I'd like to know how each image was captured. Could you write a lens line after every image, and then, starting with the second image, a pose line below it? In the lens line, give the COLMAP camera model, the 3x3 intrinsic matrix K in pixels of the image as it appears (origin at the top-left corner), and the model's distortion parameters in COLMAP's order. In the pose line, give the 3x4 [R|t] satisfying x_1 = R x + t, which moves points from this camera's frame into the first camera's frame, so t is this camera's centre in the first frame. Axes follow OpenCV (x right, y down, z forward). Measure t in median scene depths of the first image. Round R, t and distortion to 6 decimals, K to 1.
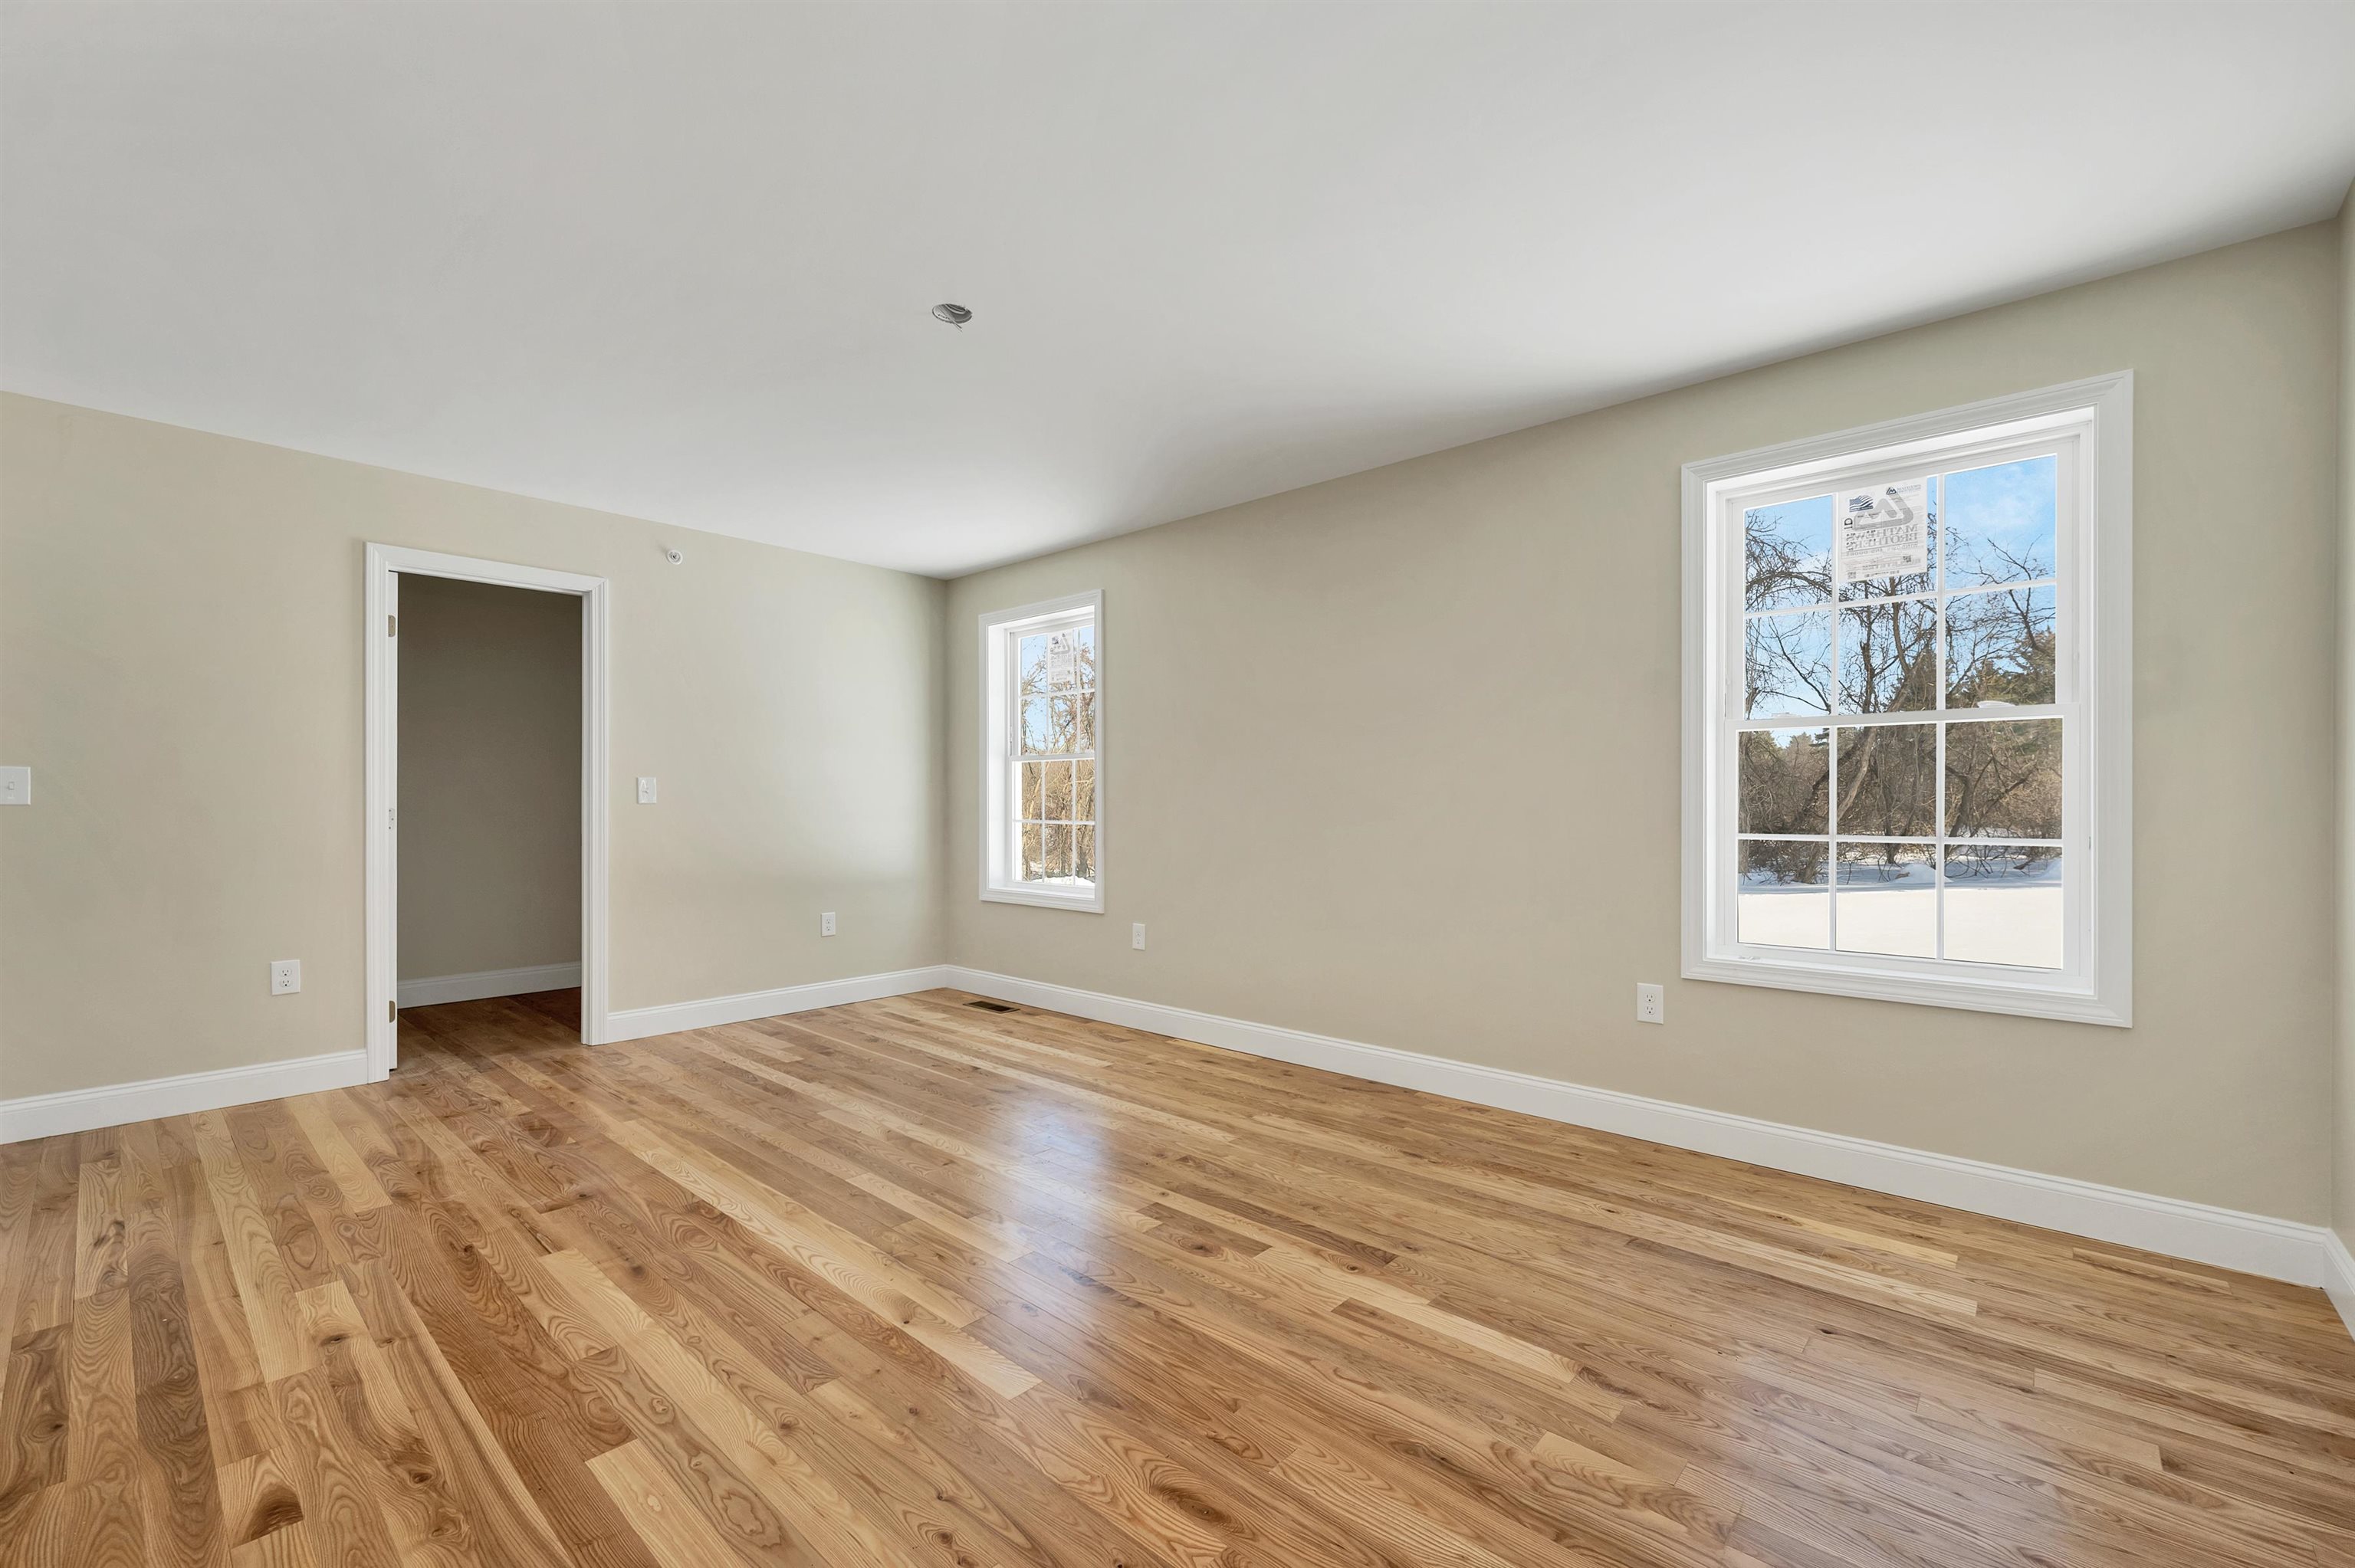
lens RADIAL K [[986.4, 0, 1191.9], [0, 986.4, 828.6], [0, 0, 1]] dist [0.002931, 0.000423]
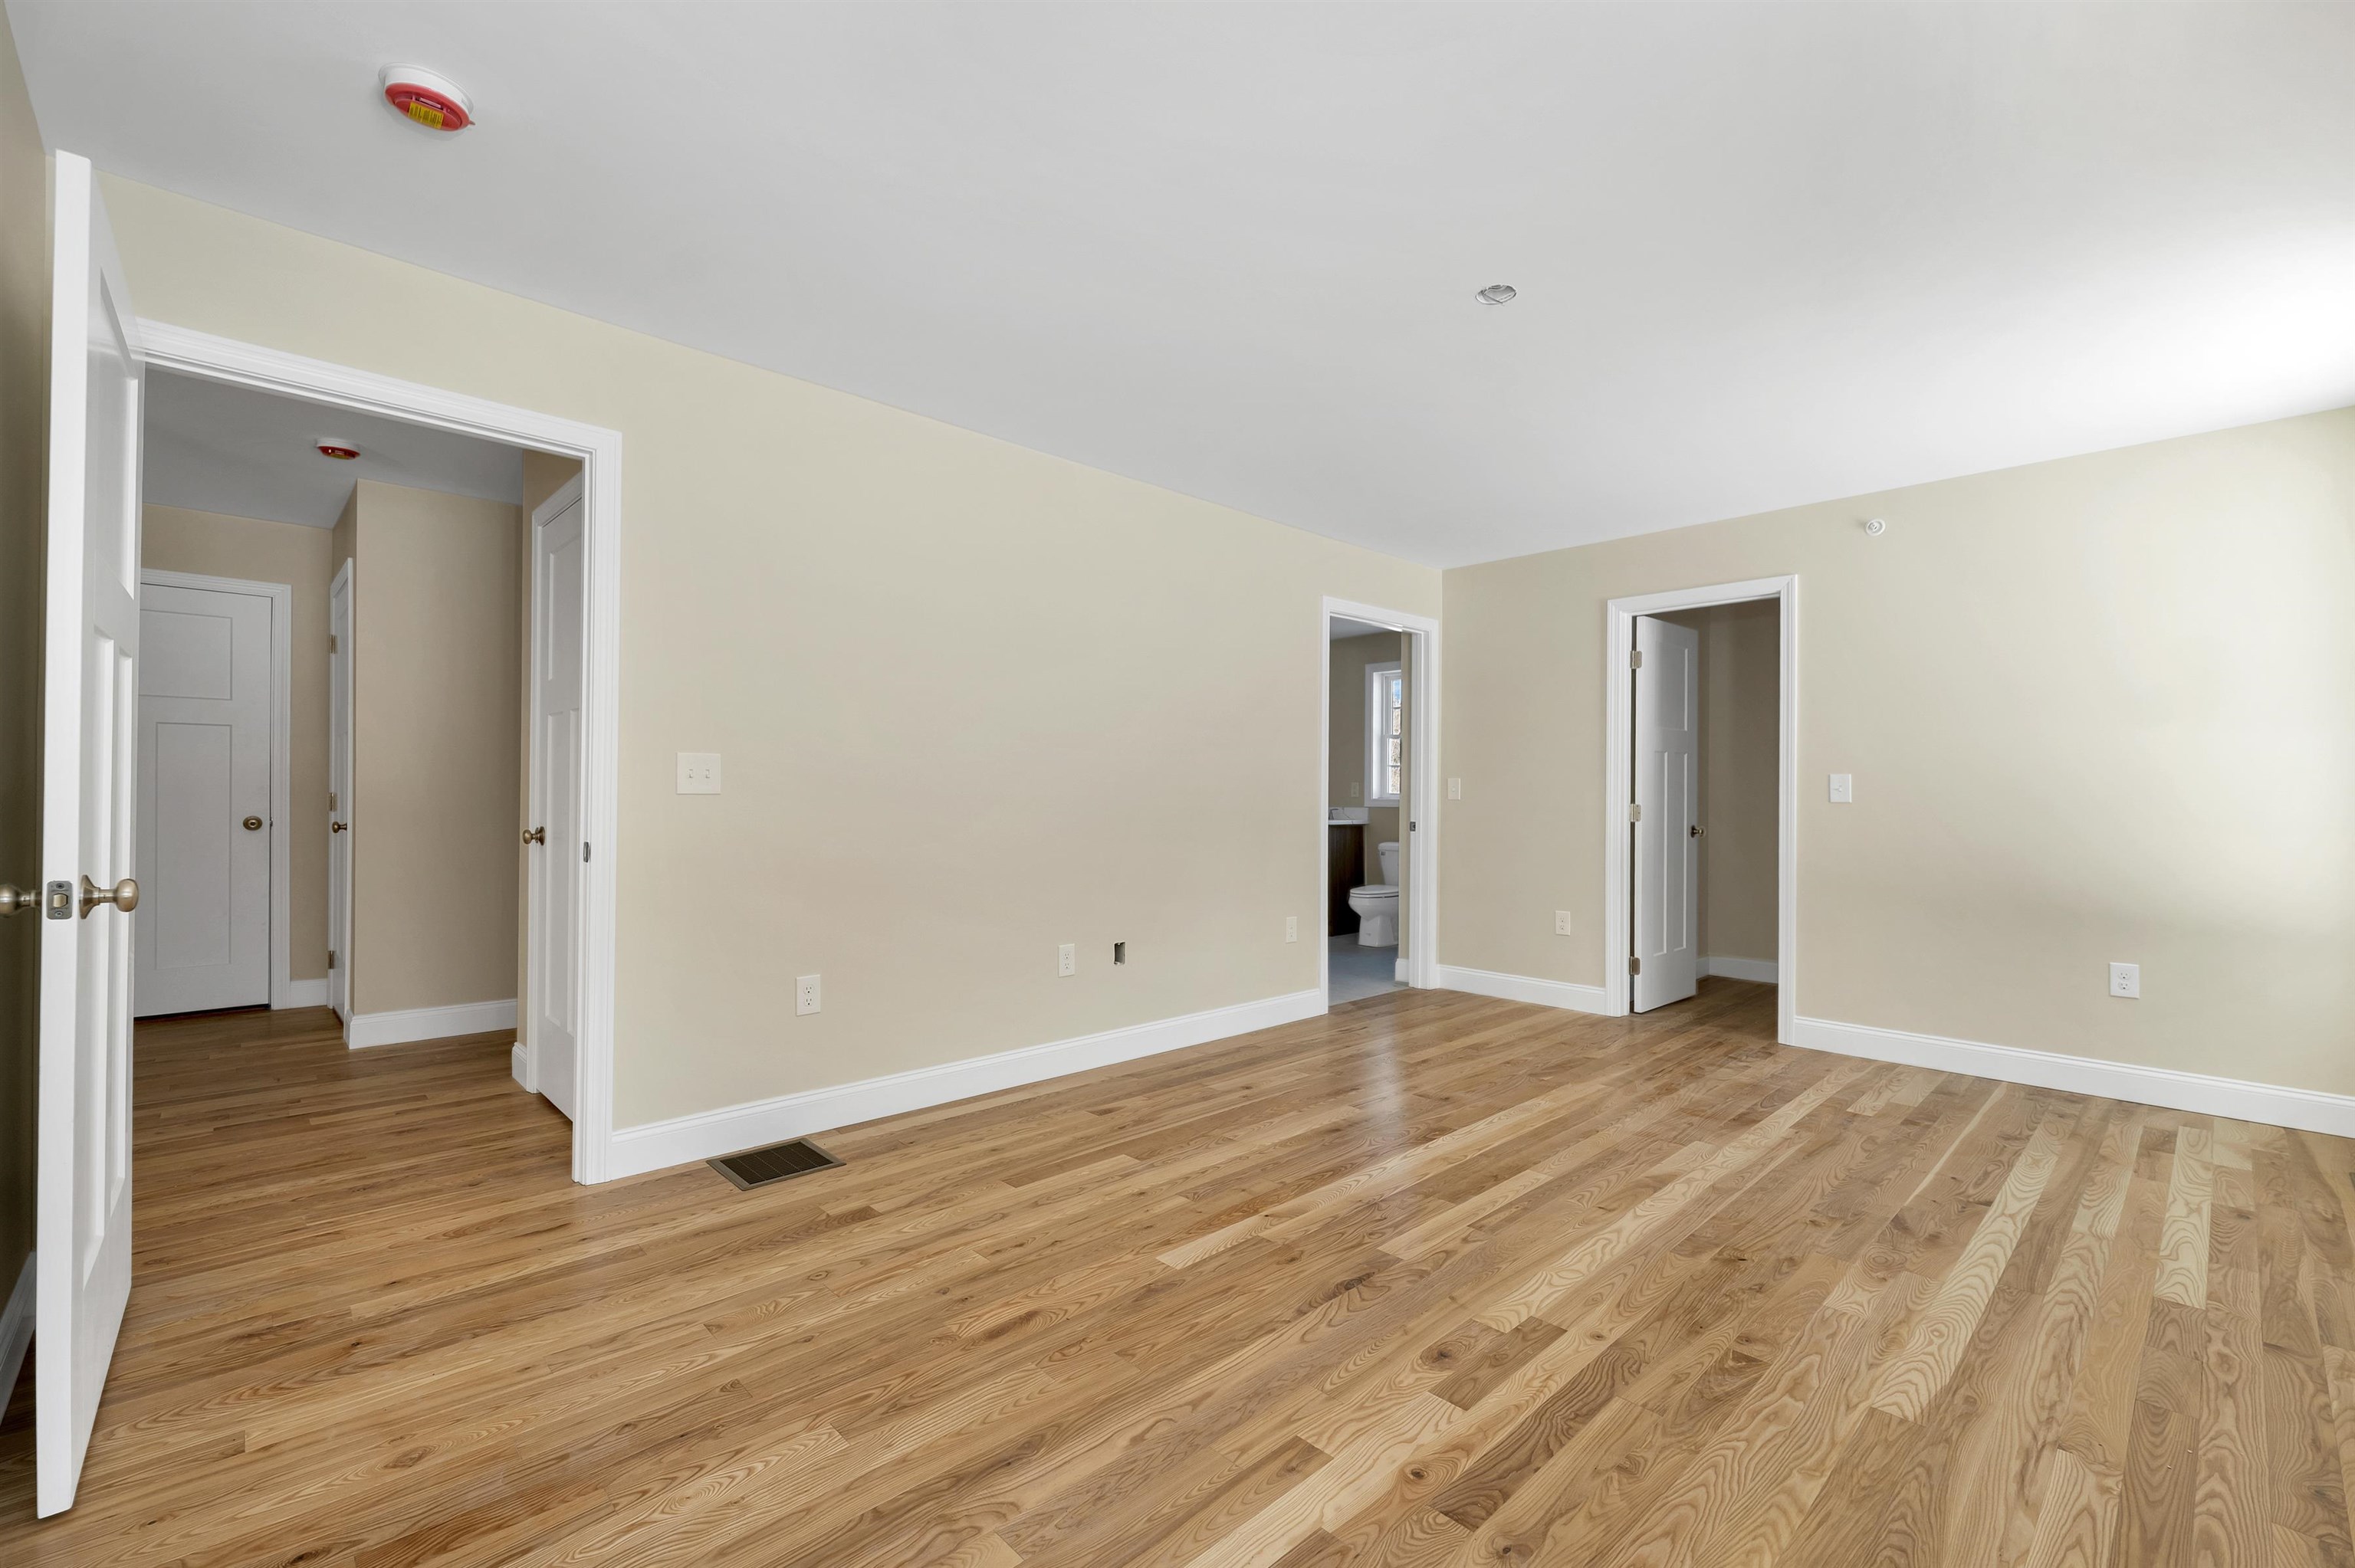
lens RADIAL K [[986.8, 0, 1169.2], [0, 986.8, 793.8], [0, 0, 1]] dist [0.001969, 0.000261]
pose [[-0.086897, -0.002556, -0.996214, 0.622635], [-0.033469, 0.999440, 0.000356, -0.021019], [0.995655, 0.033373, -0.086934, 0.618524]]
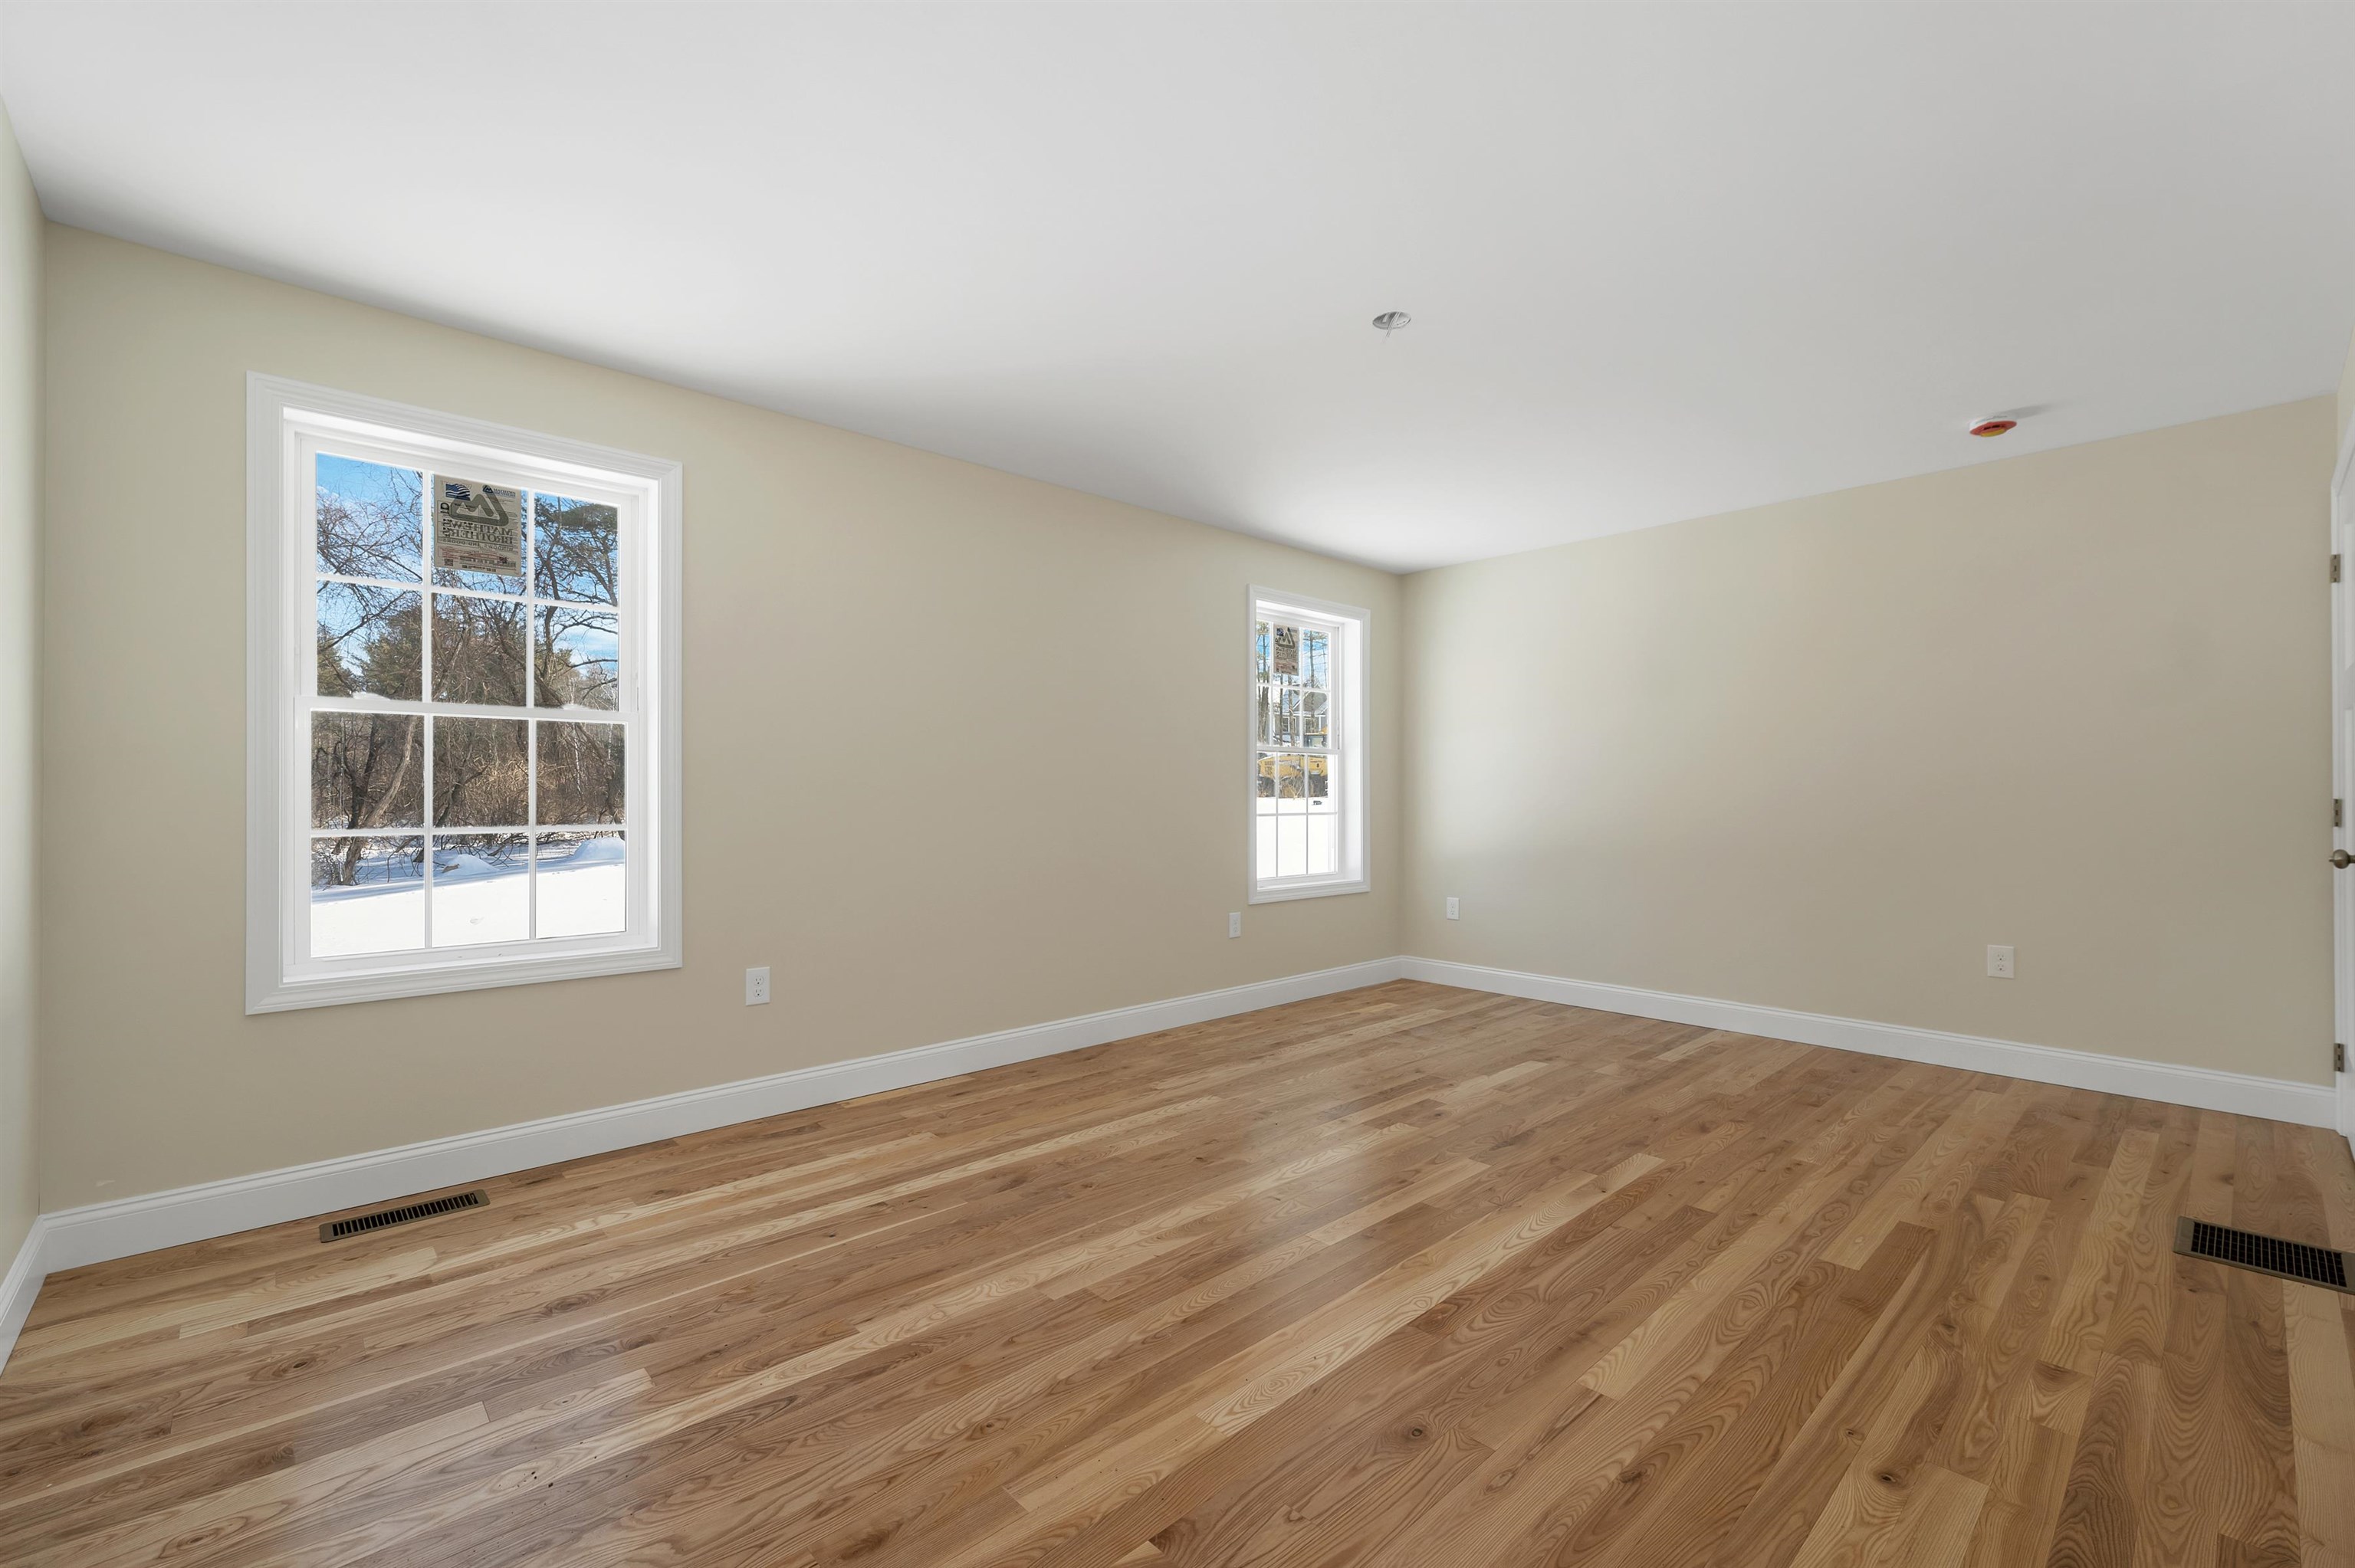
lens RADIAL K [[978.6, 0, 1177.5], [0, 978.6, 784.0], [0, 0, 1]] dist [-0.001417, 0.005154]
pose [[0.091217, 0.010587, 0.995775, -1.056922], [0.024600, 0.999614, -0.012881, -0.027992], [-0.995527, 0.025671, 0.090921, 0.917210]]
